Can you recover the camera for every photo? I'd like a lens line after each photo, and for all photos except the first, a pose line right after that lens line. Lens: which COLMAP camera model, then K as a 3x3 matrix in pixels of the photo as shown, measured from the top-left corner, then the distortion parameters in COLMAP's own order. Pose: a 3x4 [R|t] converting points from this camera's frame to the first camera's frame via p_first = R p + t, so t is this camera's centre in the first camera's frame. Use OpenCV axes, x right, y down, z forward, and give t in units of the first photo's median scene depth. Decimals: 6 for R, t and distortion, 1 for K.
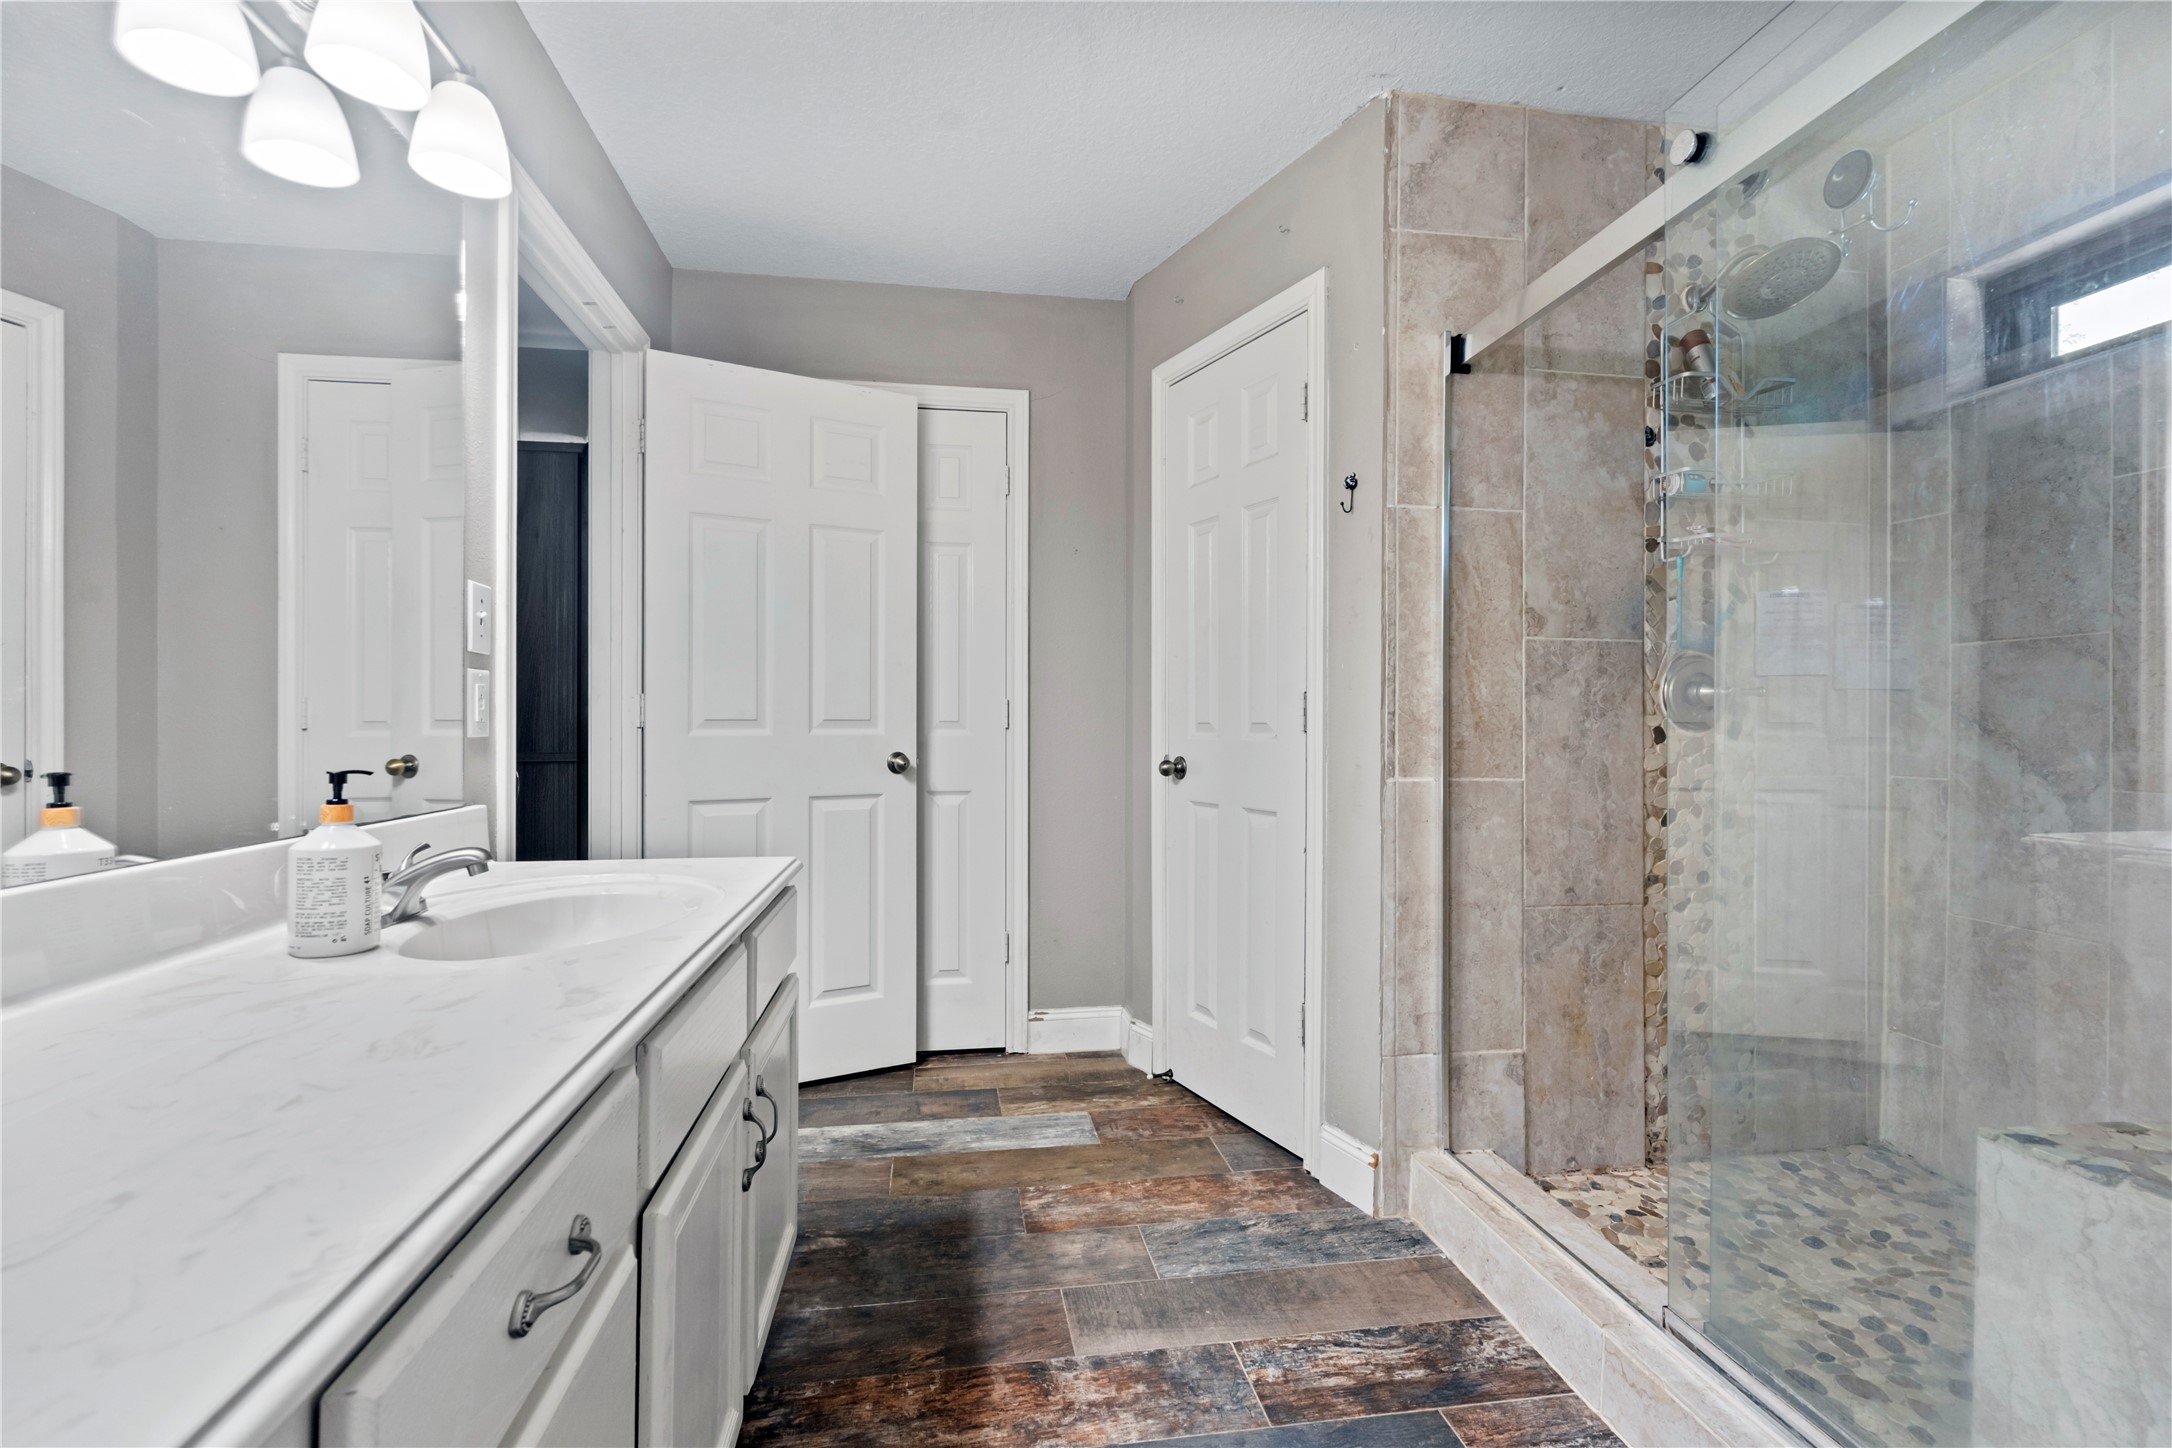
lens RADIAL K [[964.6, 0, 1081.6], [0, 964.6, 710.2], [0, 0, 1]] dist [0.001057, -0.000041]
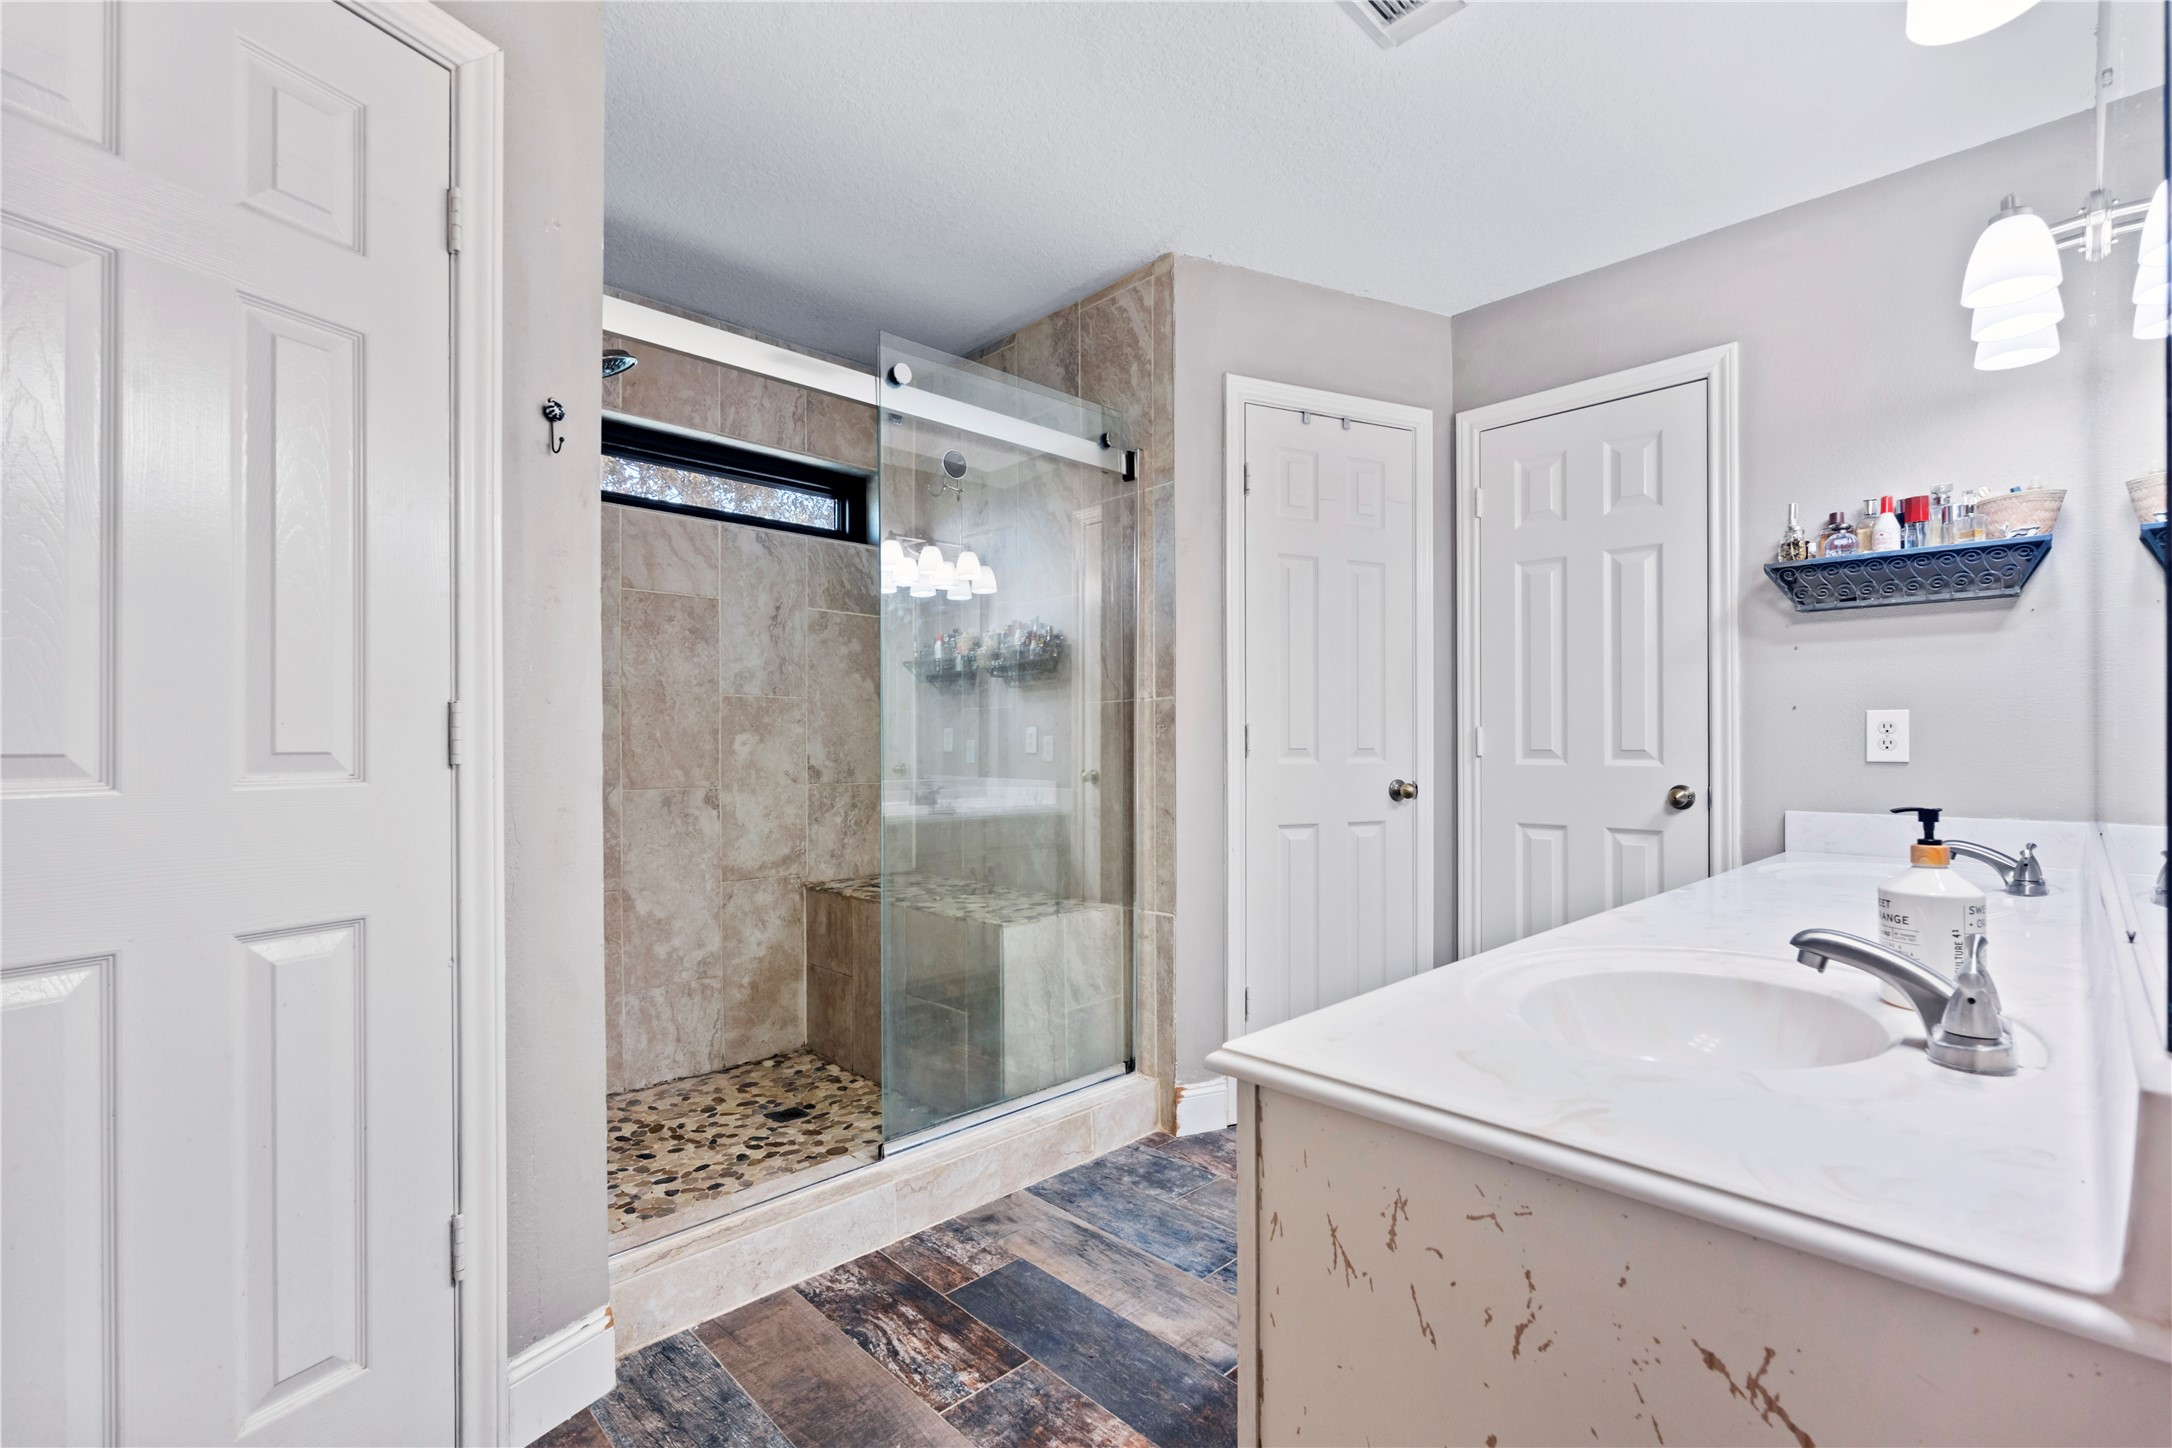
lens RADIAL K [[960.6, 0, 1084.8], [0, 960.6, 731.7], [0, 0, 1]] dist [-0.000127, -0.000092]
pose [[-0.576190, 0.003241, 0.817310, -0.682976], [-0.008171, 0.999919, -0.009726, -0.001743], [-0.817275, -0.012283, -0.576117, 1.409240]]
